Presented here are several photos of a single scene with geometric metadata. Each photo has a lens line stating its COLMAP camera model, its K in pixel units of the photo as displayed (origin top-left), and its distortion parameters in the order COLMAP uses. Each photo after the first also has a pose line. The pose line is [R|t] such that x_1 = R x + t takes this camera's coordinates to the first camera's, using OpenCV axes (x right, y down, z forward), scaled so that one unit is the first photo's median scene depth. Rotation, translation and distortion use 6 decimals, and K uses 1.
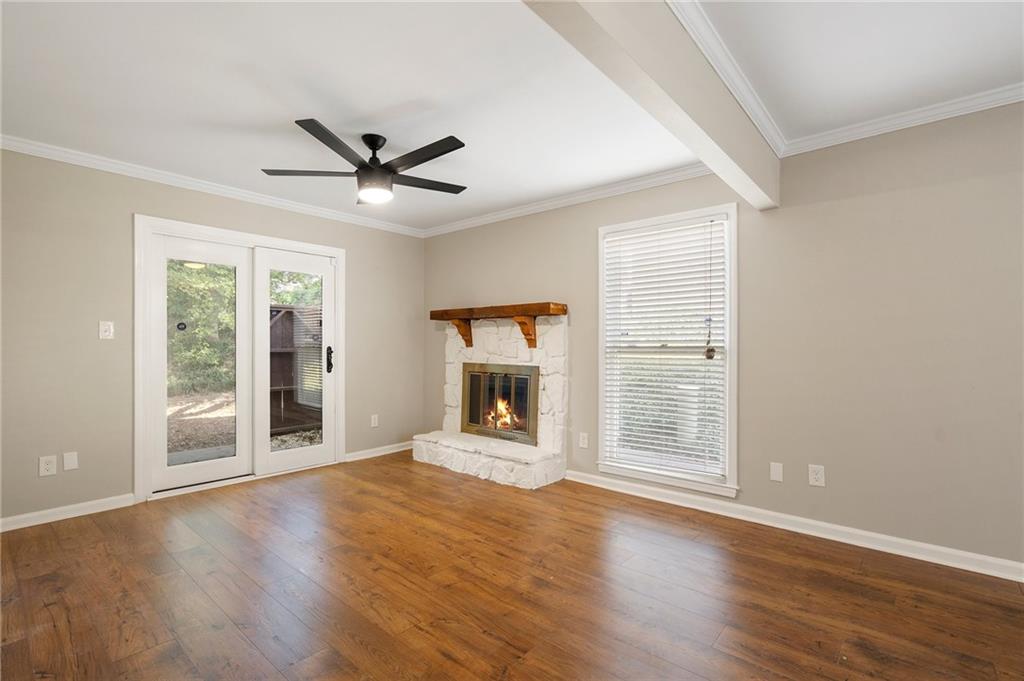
lens RADIAL K [[468.2, 0, 505.3], [0, 468.2, 351.7], [0, 0, 1]] dist [-0.004876, 0.003122]
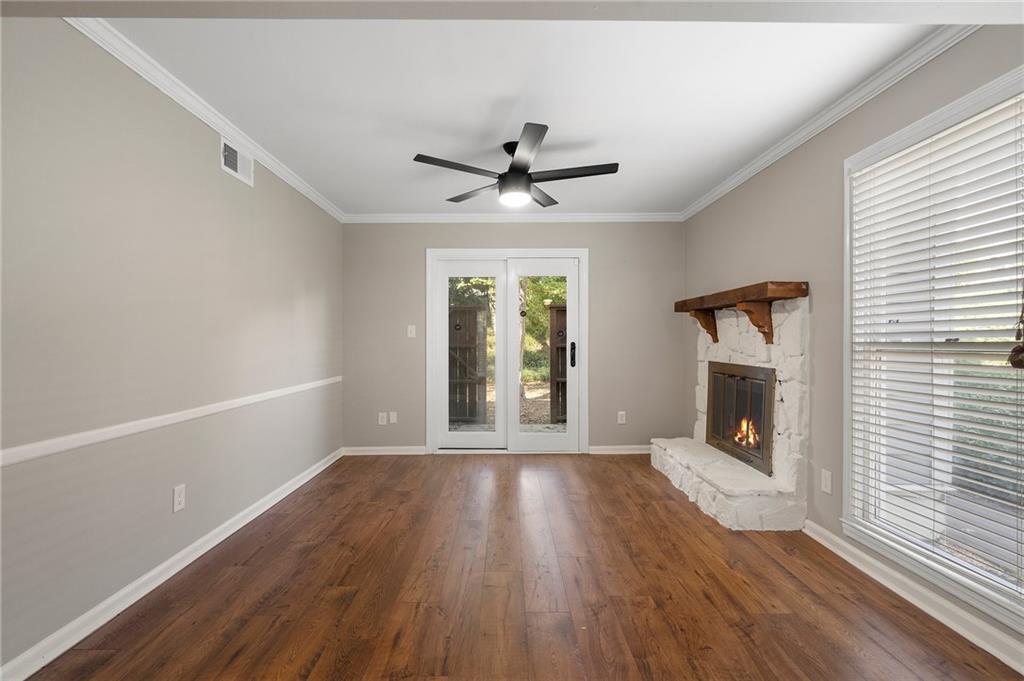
lens RADIAL K [[468.2, 0, 509.7], [0, 468.2, 342.0], [0, 0, 1]] dist [-0.004876, 0.003122]
pose [[0.667255, -0.001014, -0.744829, 0.362734], [-0.005358, 0.999967, -0.006162, -0.004372], [0.744810, 0.008103, 0.667227, 0.209791]]
